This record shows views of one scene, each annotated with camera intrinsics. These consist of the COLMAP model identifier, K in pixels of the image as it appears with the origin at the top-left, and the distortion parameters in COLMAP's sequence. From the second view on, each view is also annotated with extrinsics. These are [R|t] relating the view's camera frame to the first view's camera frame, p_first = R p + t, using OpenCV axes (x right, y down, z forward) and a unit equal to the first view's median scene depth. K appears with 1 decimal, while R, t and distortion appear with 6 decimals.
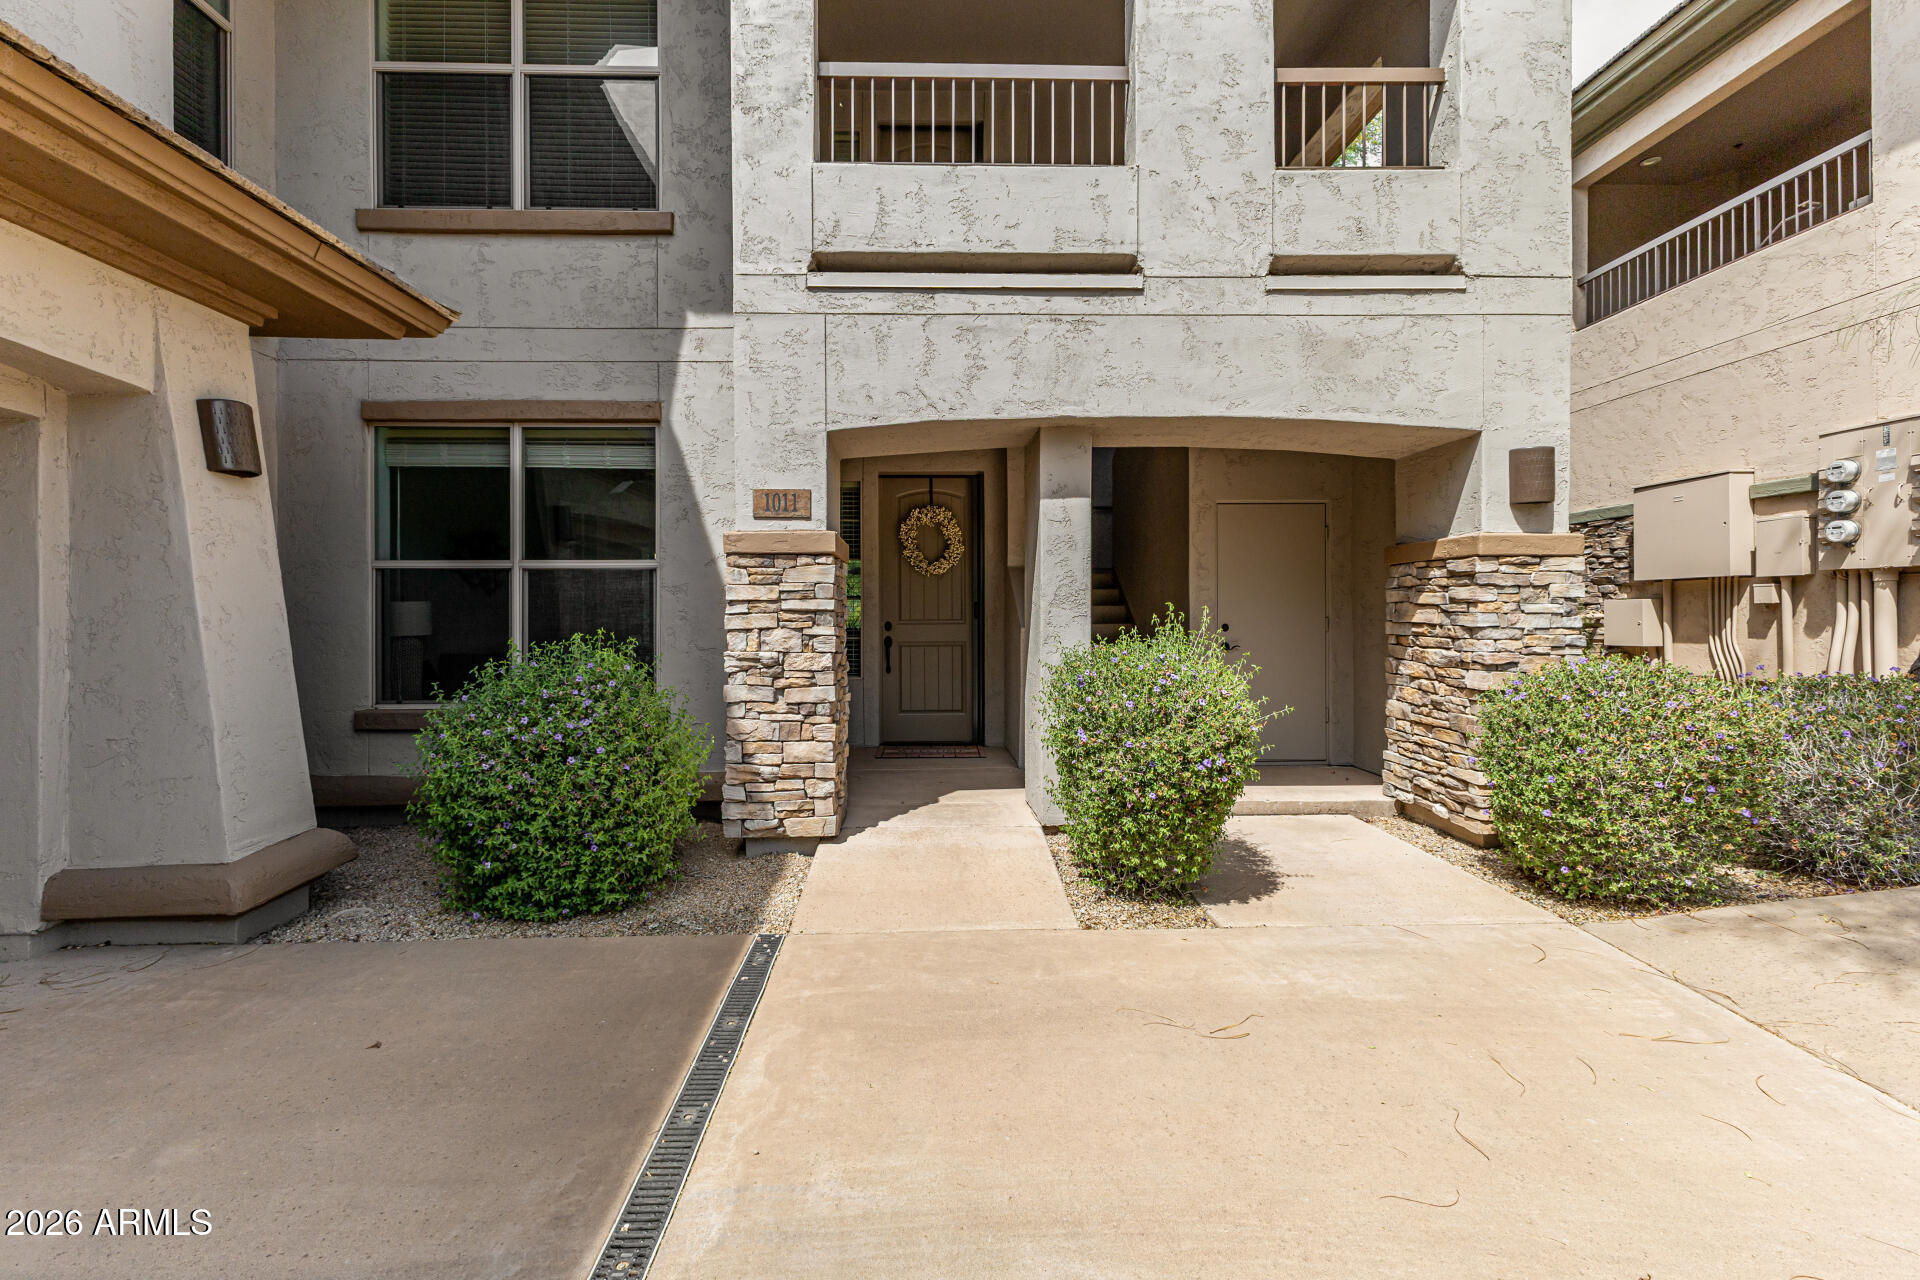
lens RADIAL K [[828.4, 0, 953.5], [0, 828.4, 615.3], [0, 0, 1]] dist [0.013974, -0.003343]
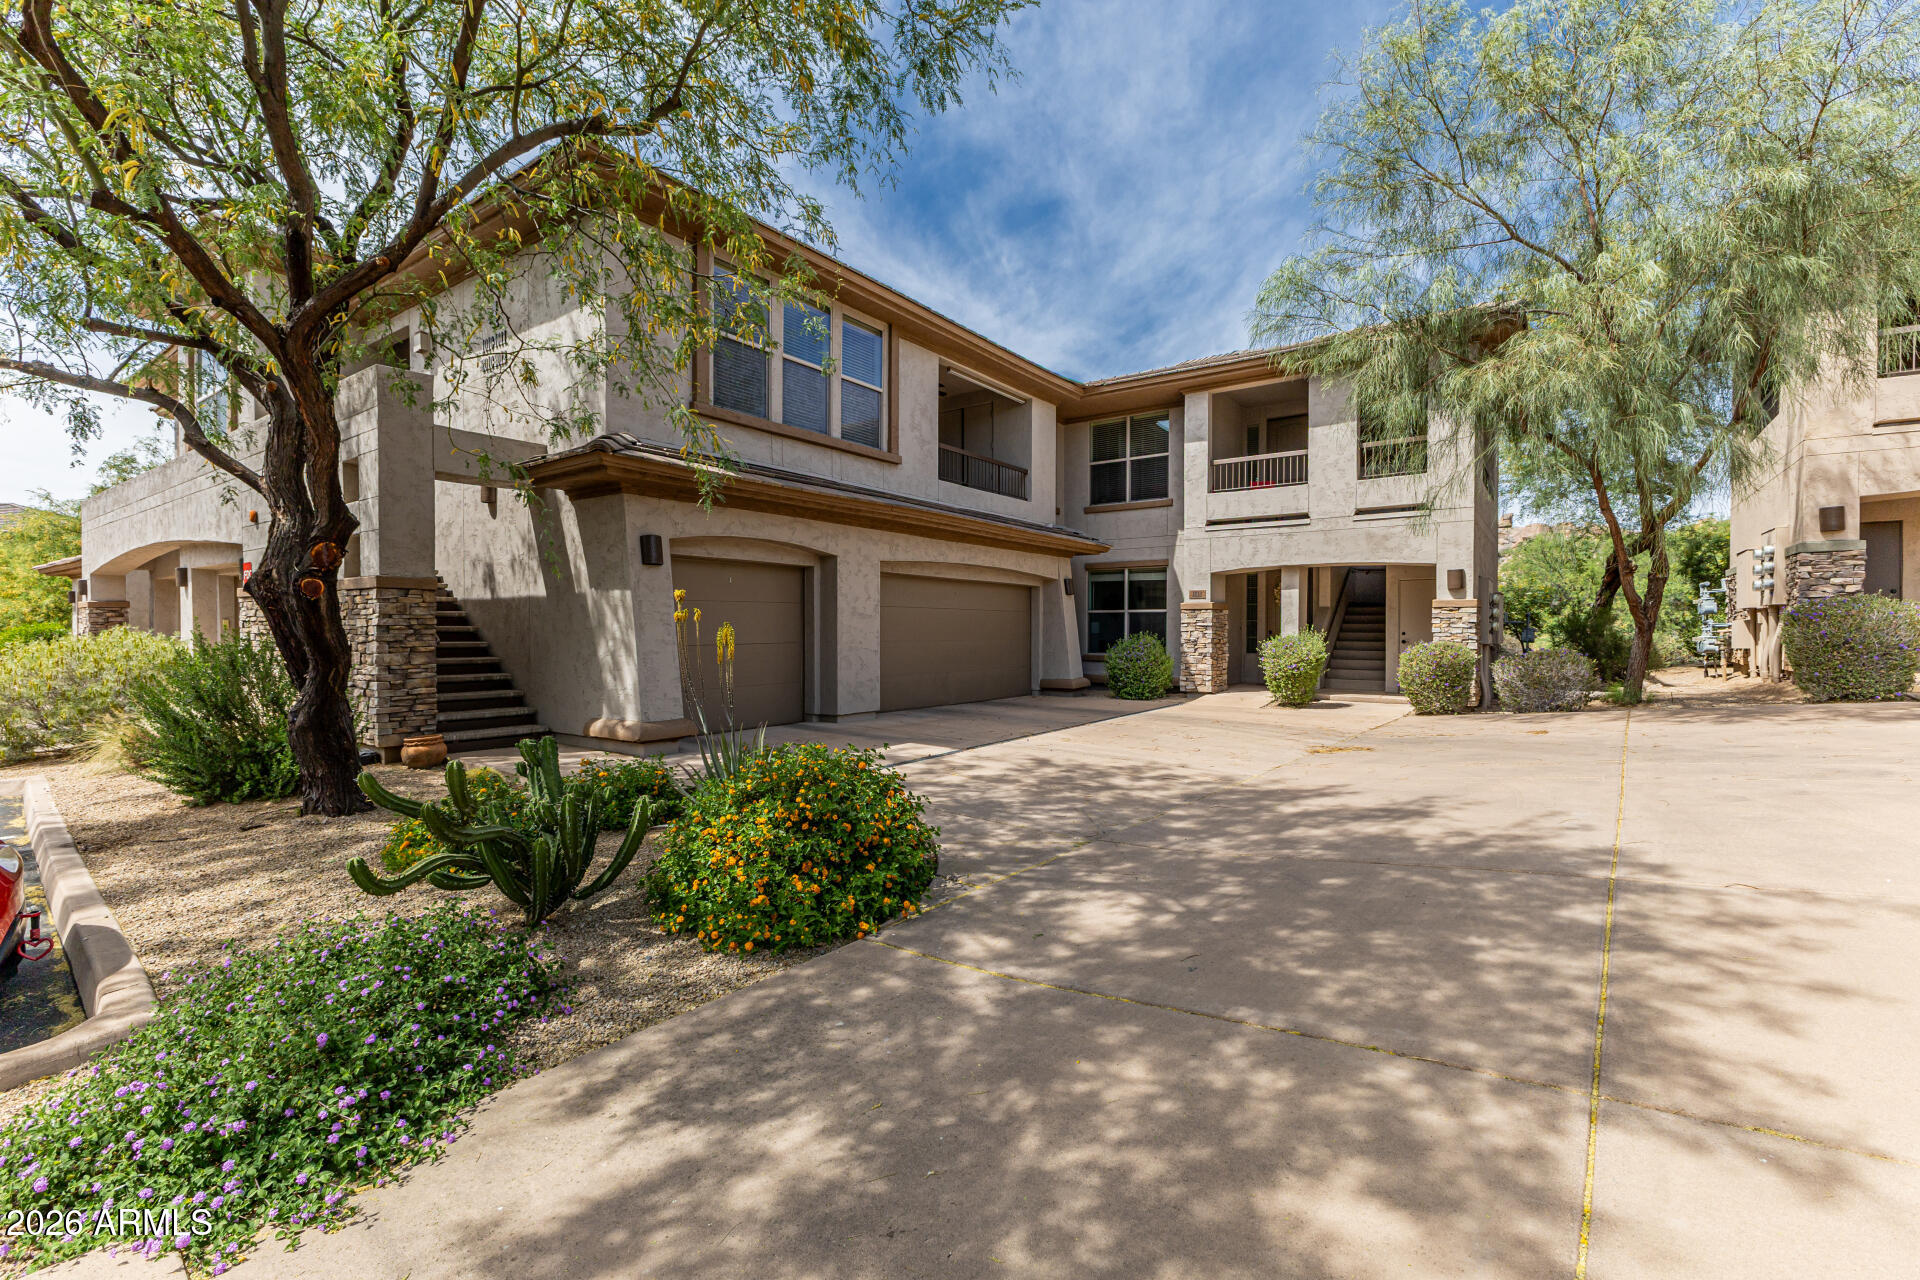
lens RADIAL K [[828.4, 0, 974.6], [0, 828.4, 637.4], [0, 0, 1]] dist [0.013974, -0.003343]
pose [[0.800831, 0.012117, -0.598768, 1.098100], [-0.005534, 0.999902, 0.012833, 0.003285], [0.598865, -0.006964, 0.800820, -2.273579]]
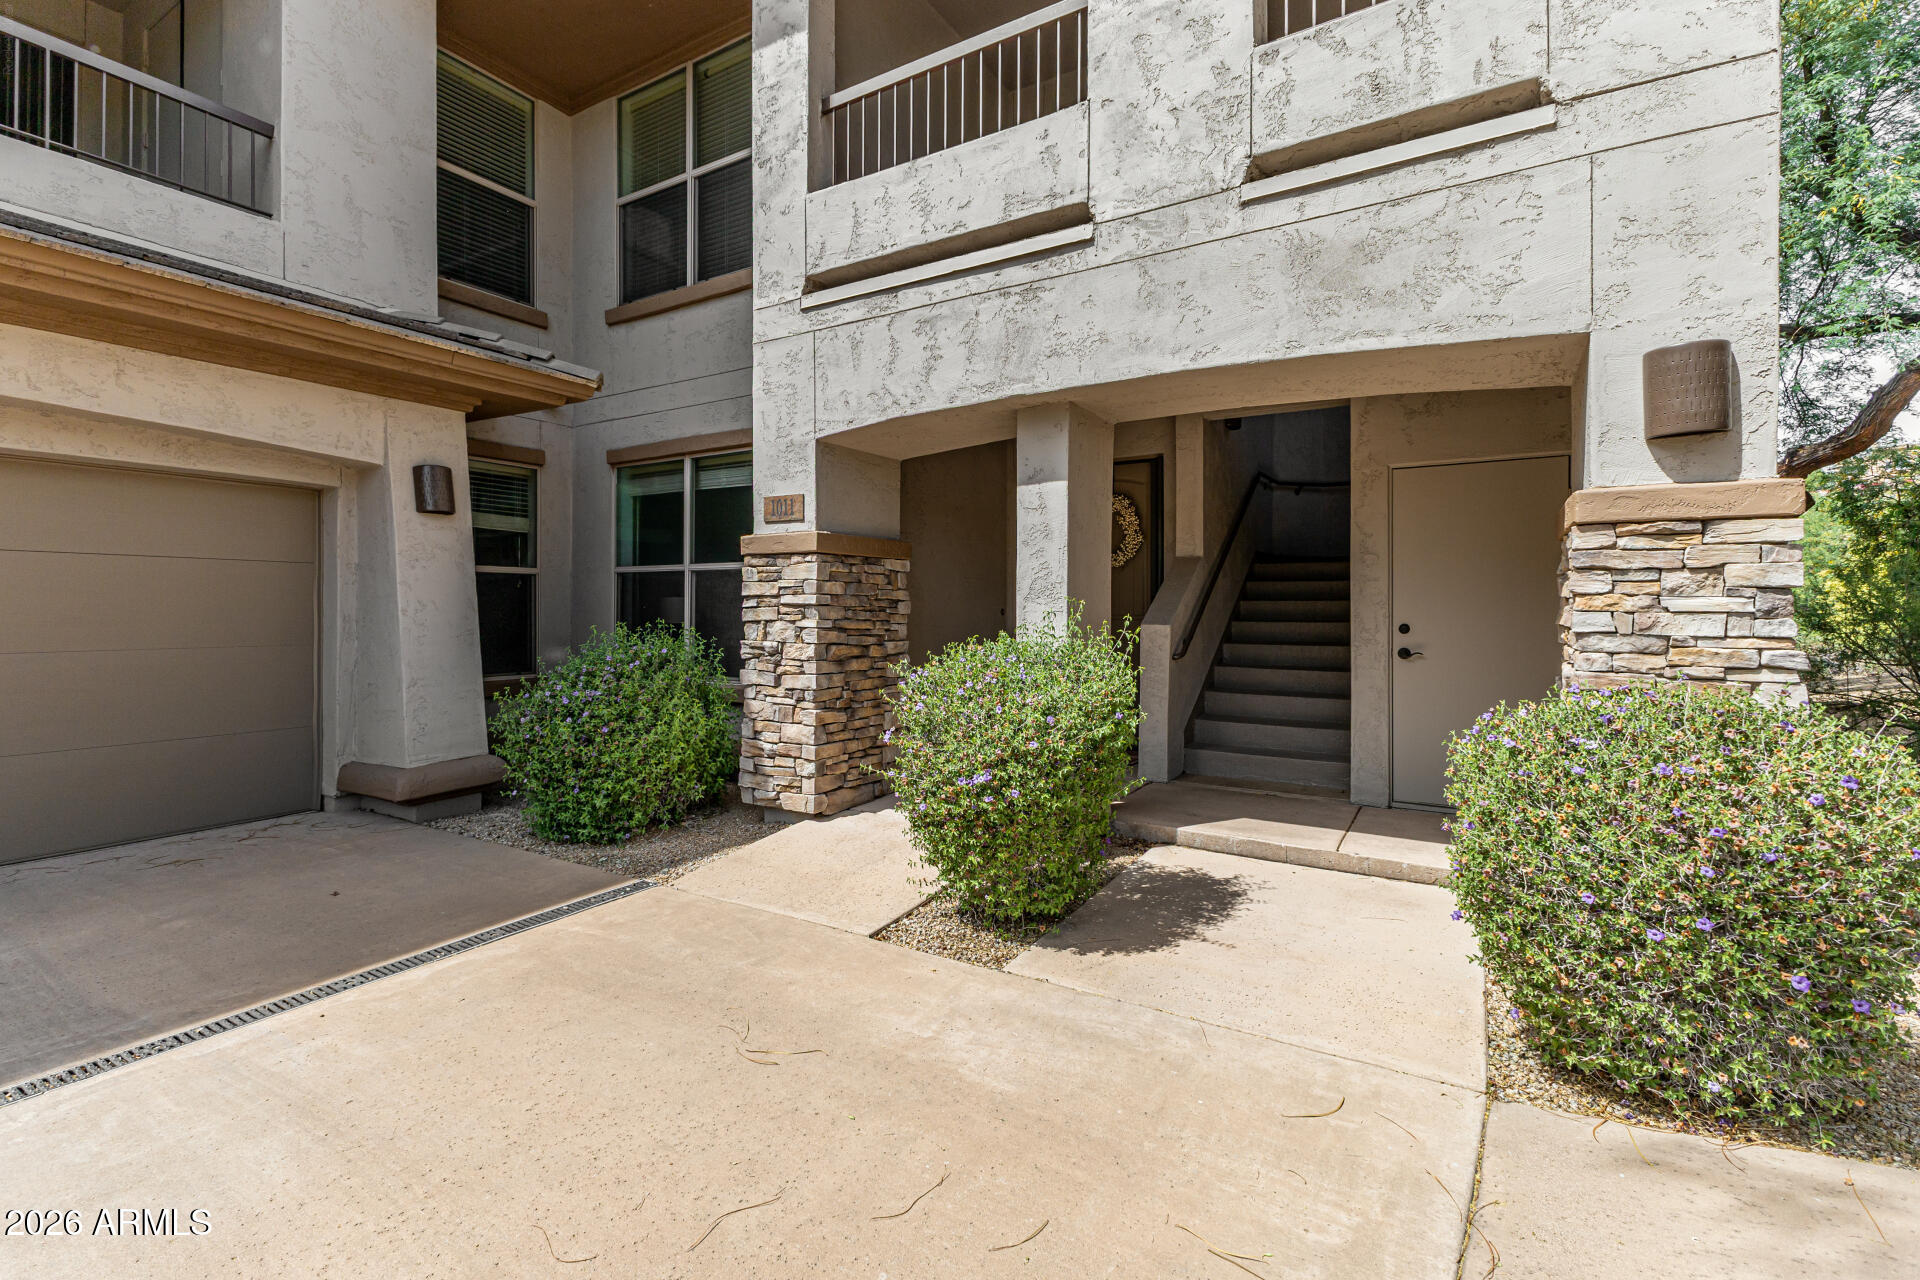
lens RADIAL K [[828.4, 0, 956.3], [0, 828.4, 607.2], [0, 0, 1]] dist [0.013974, -0.003343]
pose [[0.843156, 0.004322, -0.537652, 0.580590], [-0.006086, 0.999980, -0.001506, -0.002119], [0.537635, 0.004543, 0.843165, 0.186238]]
